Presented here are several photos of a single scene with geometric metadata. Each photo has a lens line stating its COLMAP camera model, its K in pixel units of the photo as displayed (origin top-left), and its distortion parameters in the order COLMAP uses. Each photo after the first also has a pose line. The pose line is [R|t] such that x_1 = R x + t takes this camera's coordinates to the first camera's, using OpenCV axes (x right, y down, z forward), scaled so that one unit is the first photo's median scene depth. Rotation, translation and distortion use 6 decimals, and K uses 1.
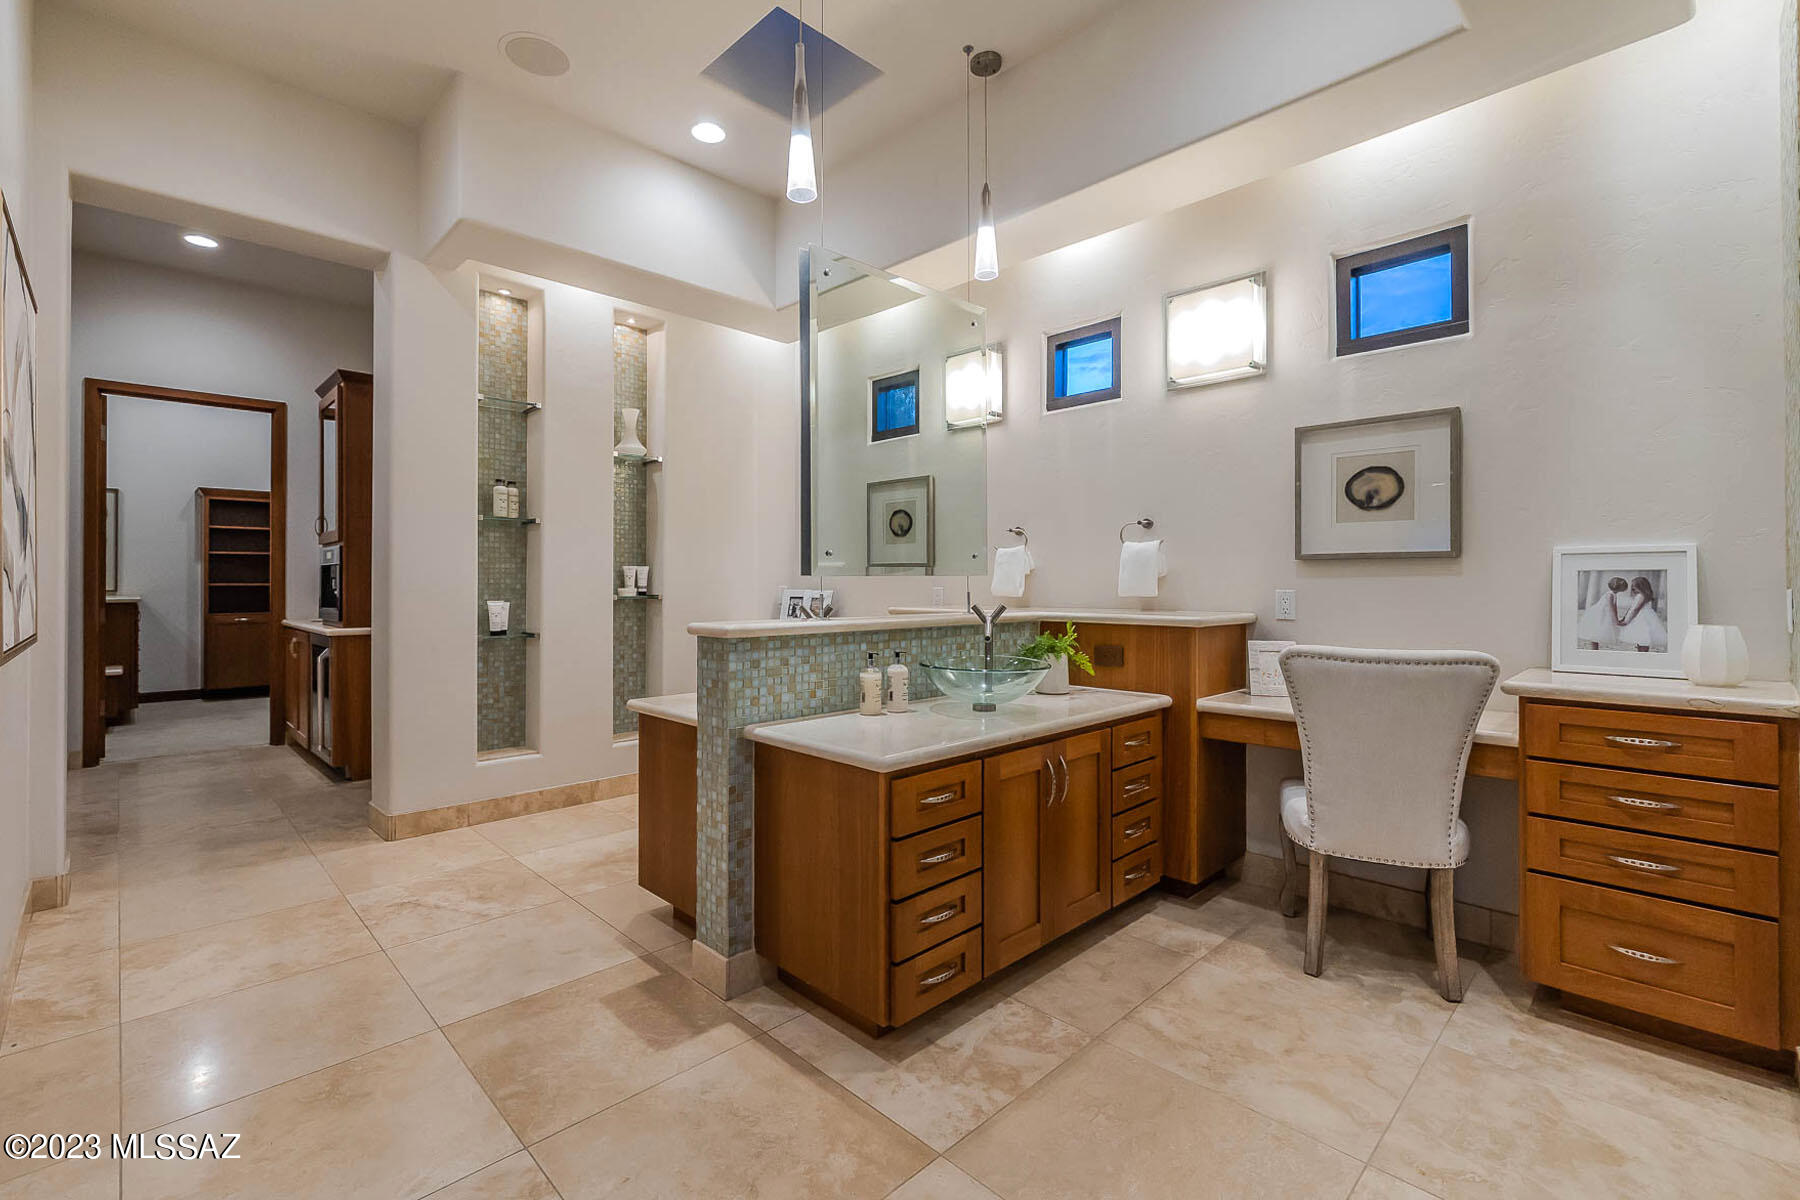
lens RADIAL K [[811.0, 0, 900.0], [0, 811.0, 600.0], [0, 0, 1]] dist [-0.001080, -0.000143]
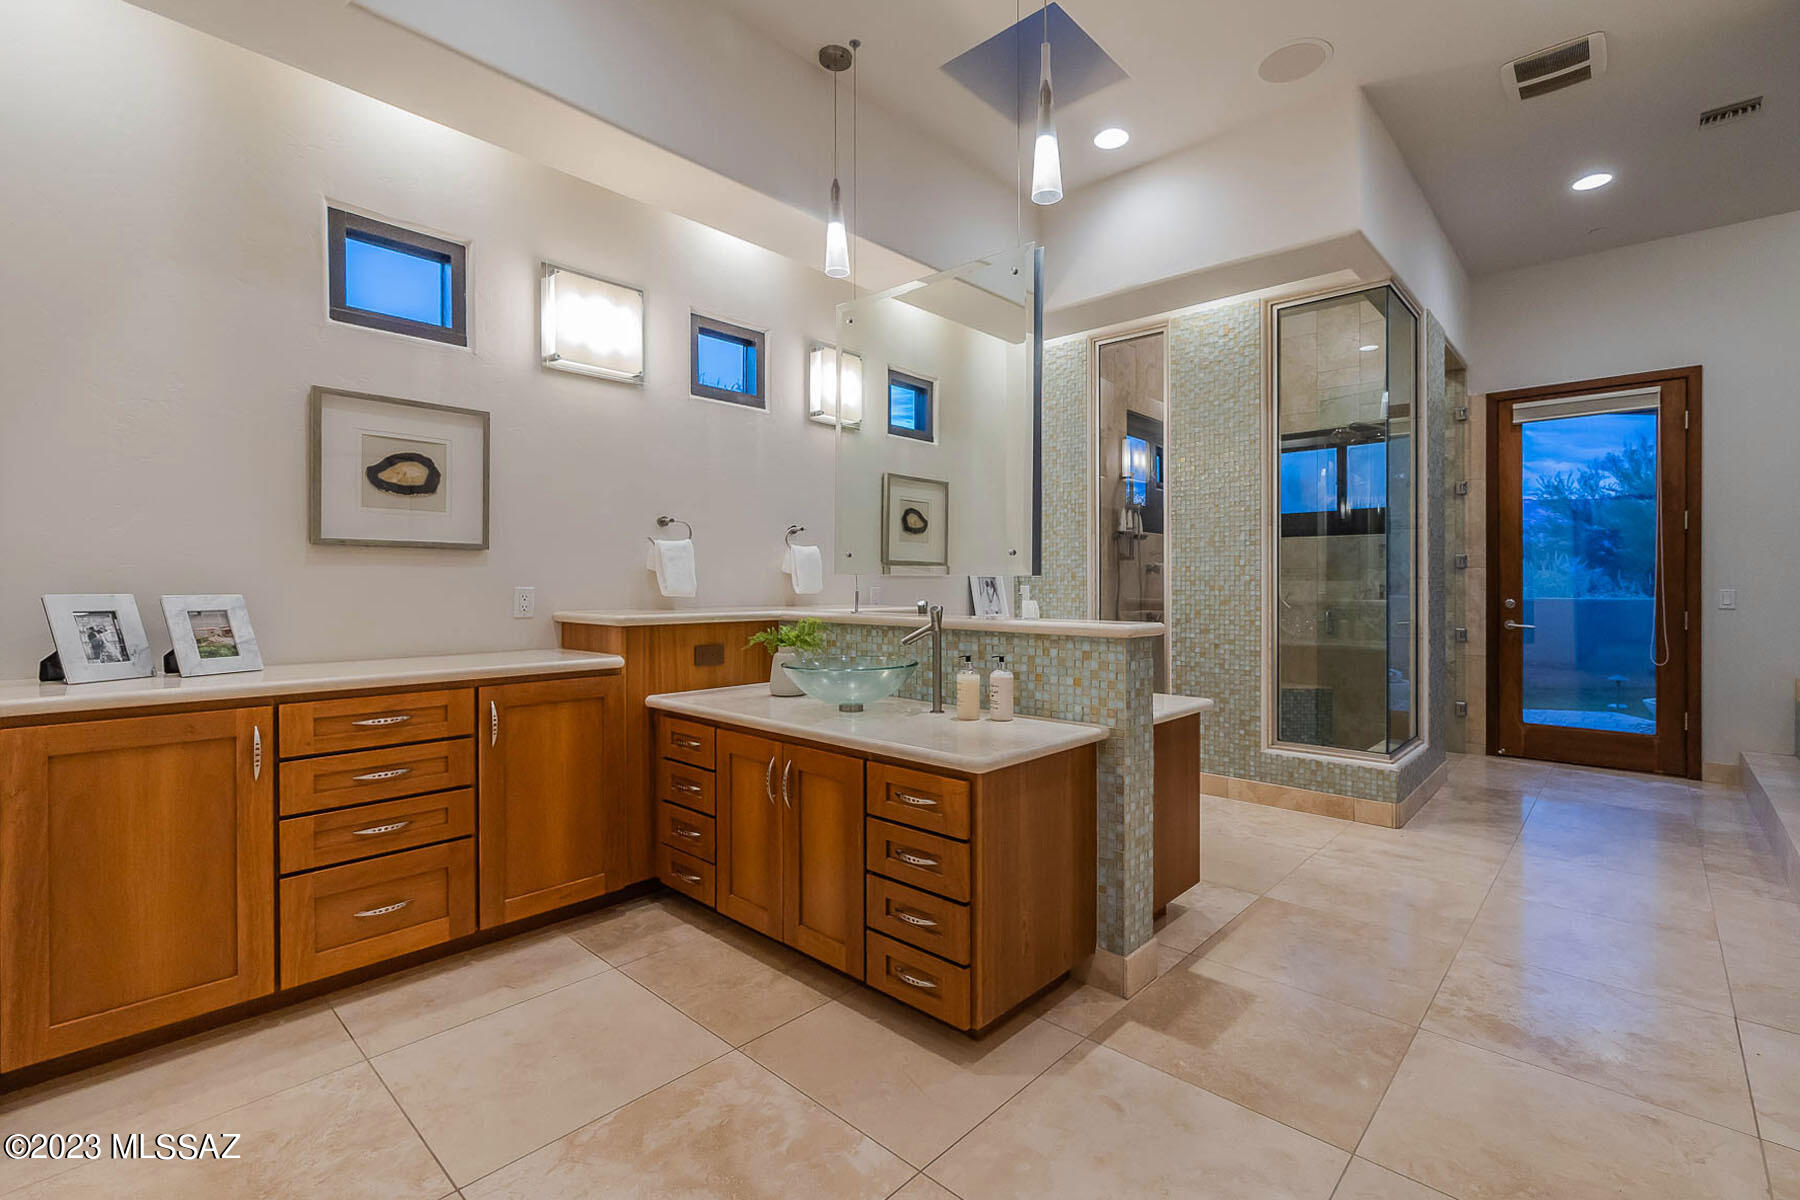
lens RADIAL K [[779.3, 0, 897.2], [0, 779.3, 587.0], [0, 0, 1]] dist [-0.000566, 0.000035]
pose [[-0.044446, -0.011283, 0.998948, -0.927545], [0.002895, 0.999931, 0.011423, -0.026689], [-0.999008, 0.003400, -0.044410, 1.048799]]
